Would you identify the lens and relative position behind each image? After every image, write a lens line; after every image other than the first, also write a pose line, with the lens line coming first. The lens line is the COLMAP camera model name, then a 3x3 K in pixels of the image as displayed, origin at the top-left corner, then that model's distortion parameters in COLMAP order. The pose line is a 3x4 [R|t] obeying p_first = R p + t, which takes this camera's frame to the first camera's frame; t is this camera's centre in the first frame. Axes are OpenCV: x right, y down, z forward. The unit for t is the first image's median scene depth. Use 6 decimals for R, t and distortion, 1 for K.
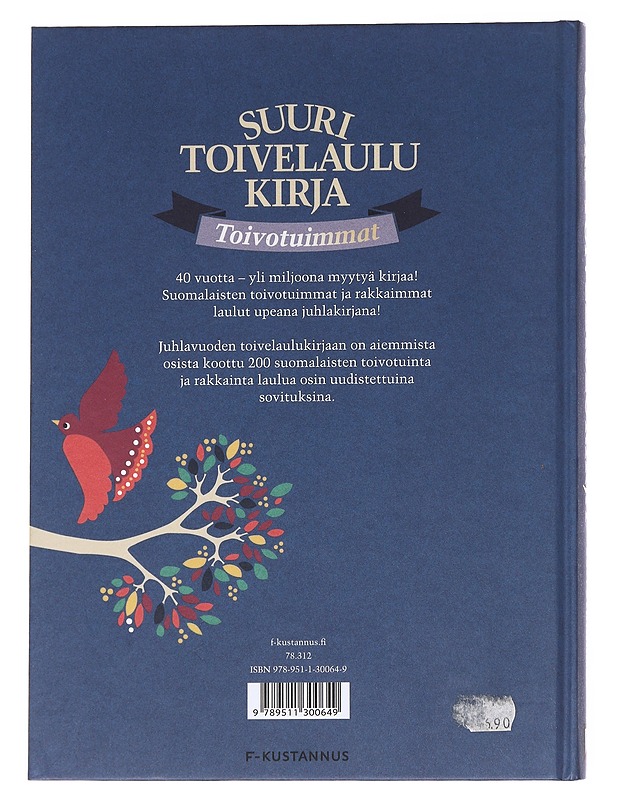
lens RADIAL K [[2633.9, 0, 300.7], [0, 2633.9, 400.1], [0, 0, 1]] dist [1.800235, 0.000000]
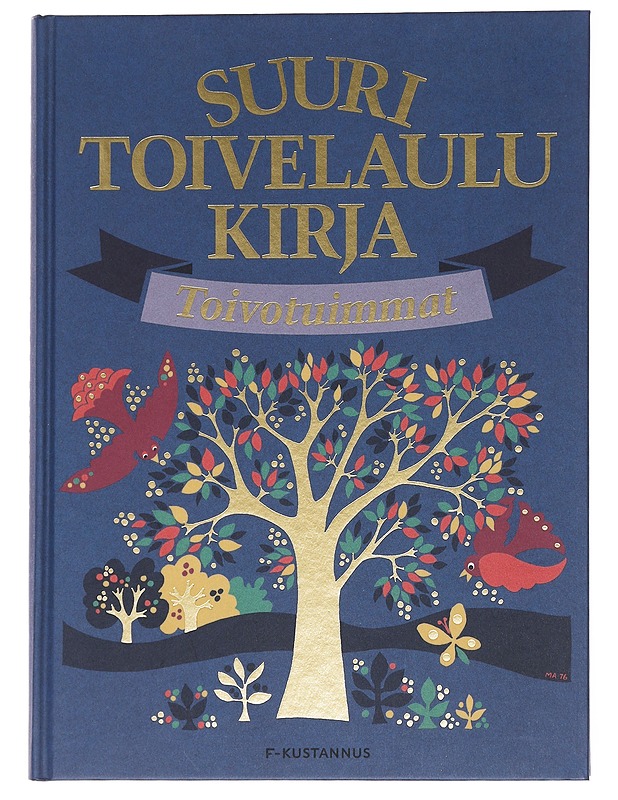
lens RADIAL K [[2633.9, 0, 315.7], [0, 2633.9, 400.9], [0, 0, 1]] dist [1.800235, 0.000000]
pose [[0.999993, 0.001479, -0.003563, 0.001249], [-0.001537, 0.999866, -0.016326, -0.037355], [0.003539, 0.016332, 0.999860, 0.495710]]
